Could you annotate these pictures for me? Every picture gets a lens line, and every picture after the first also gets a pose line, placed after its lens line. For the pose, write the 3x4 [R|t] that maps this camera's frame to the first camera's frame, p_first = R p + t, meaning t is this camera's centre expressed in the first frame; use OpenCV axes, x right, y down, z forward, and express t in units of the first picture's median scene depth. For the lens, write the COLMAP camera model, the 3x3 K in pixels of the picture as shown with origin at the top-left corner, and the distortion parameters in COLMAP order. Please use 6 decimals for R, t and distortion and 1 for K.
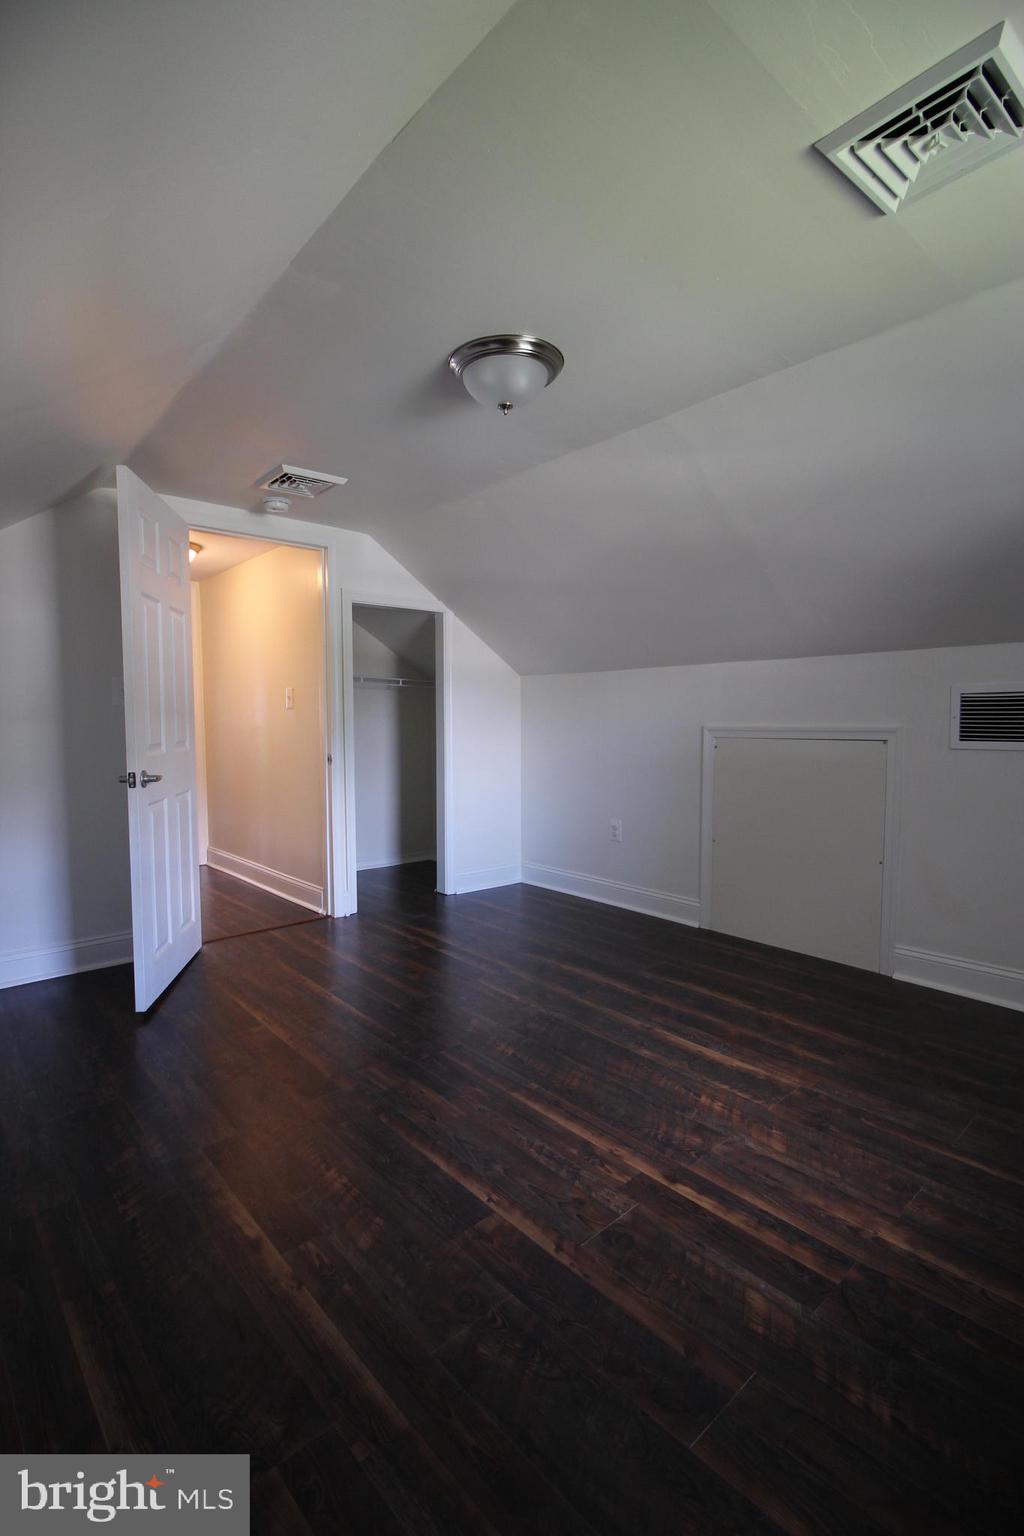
lens RADIAL K [[716.0, 0, 512.0], [0, 716.0, 768.0], [0, 0, 1]] dist [-0.000839, -0.014950]
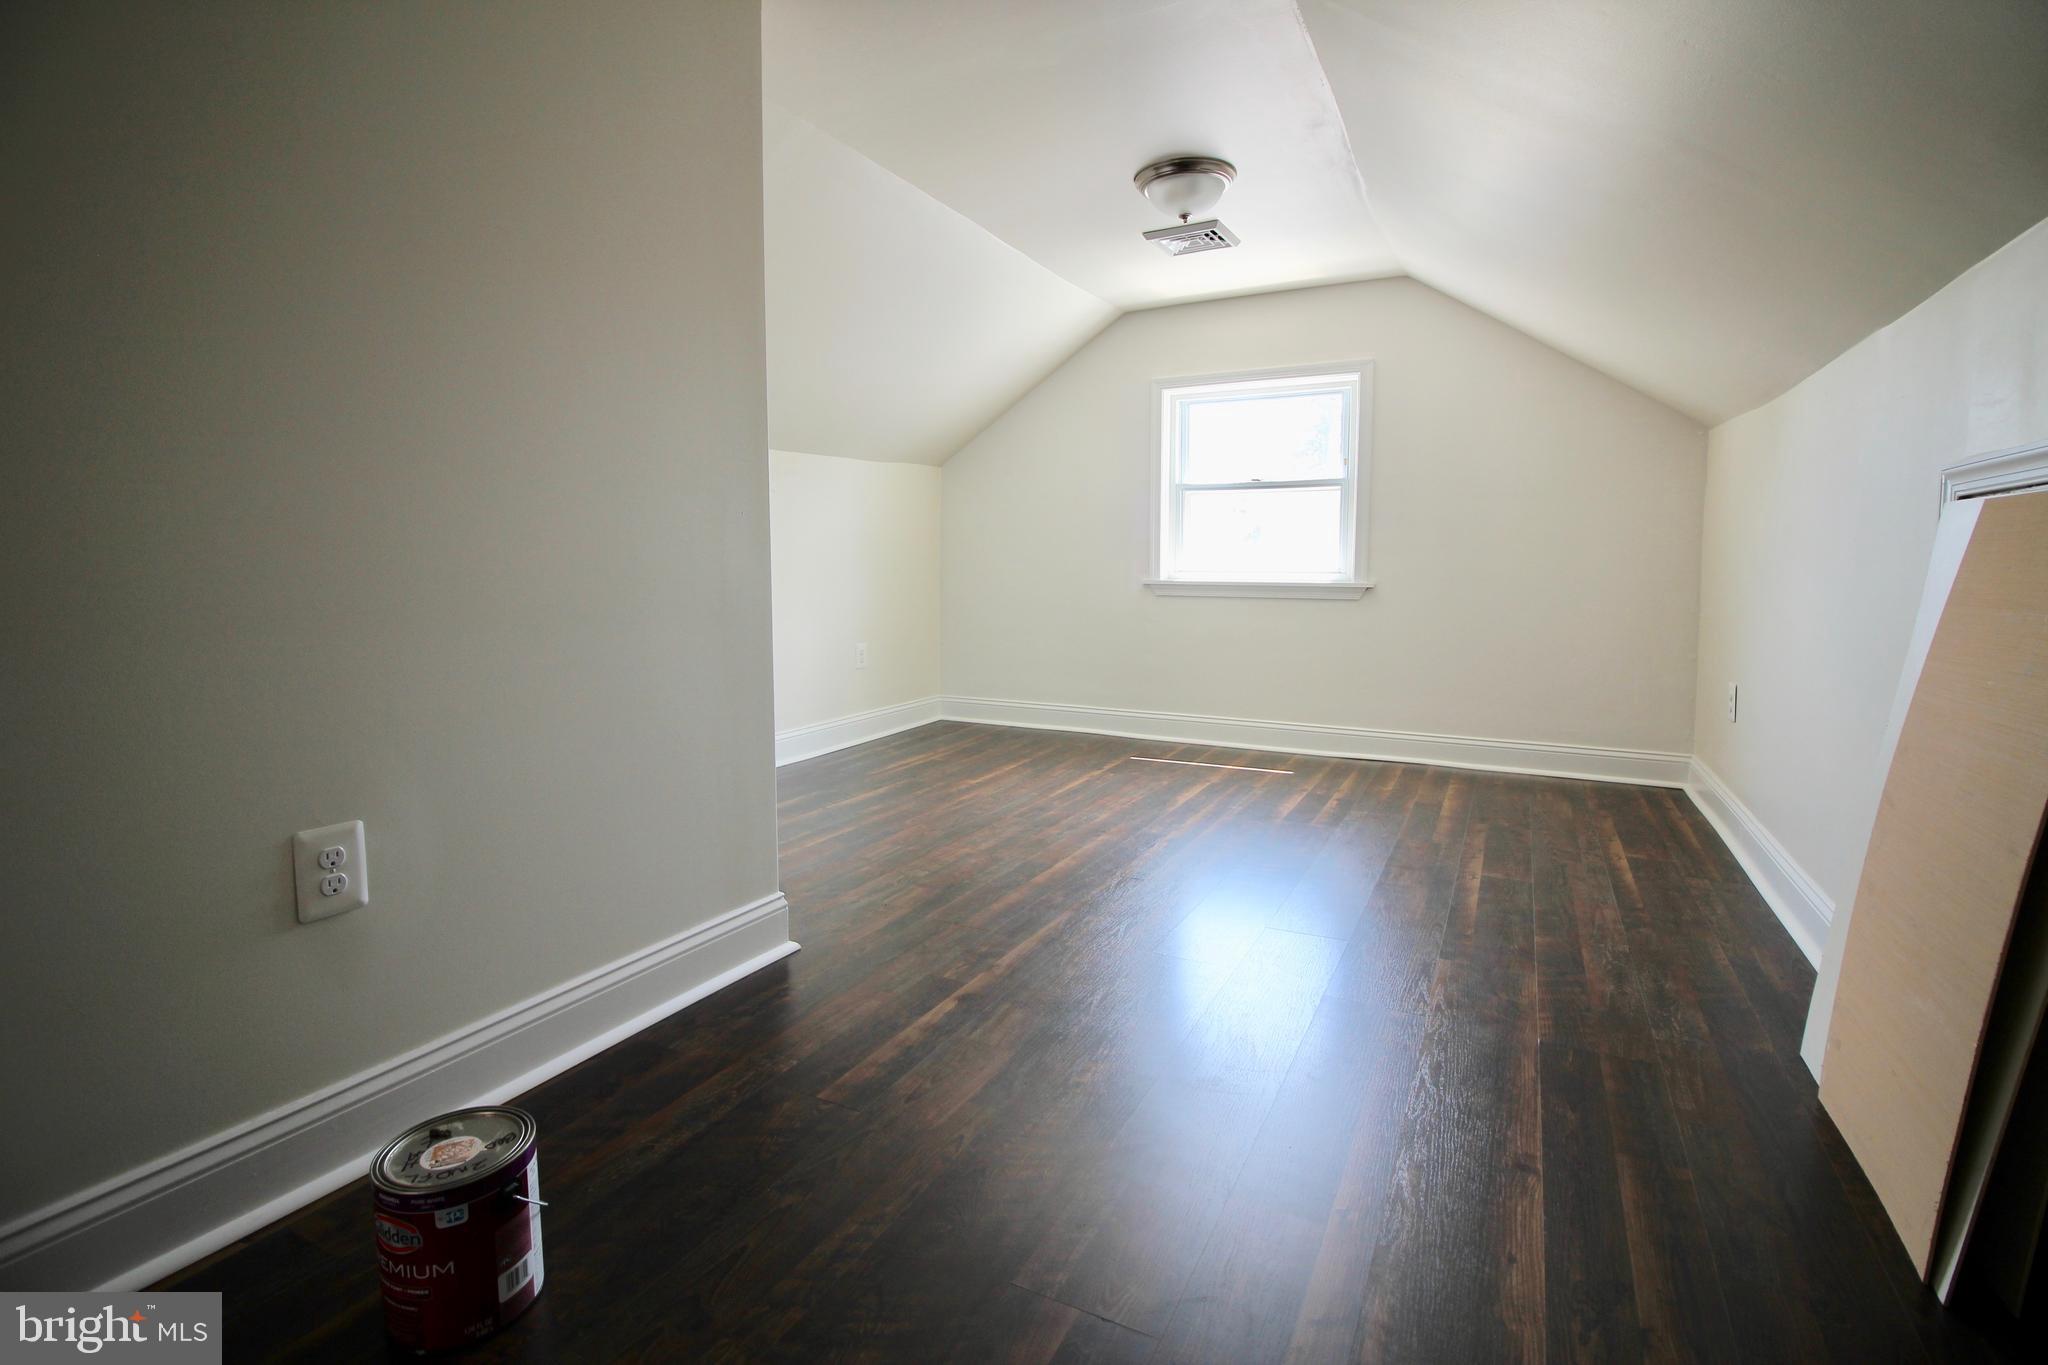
lens RADIAL K [[954.7, 0, 1016.8], [0, 954.7, 635.7], [0, 0, 1]] dist [-0.000839, -0.014950]
pose [[-0.386039, -0.079753, 0.919028, -1.024901], [0.060784, 0.991892, 0.111608, -0.016173], [-0.920478, 0.098947, -0.378062, 1.994322]]
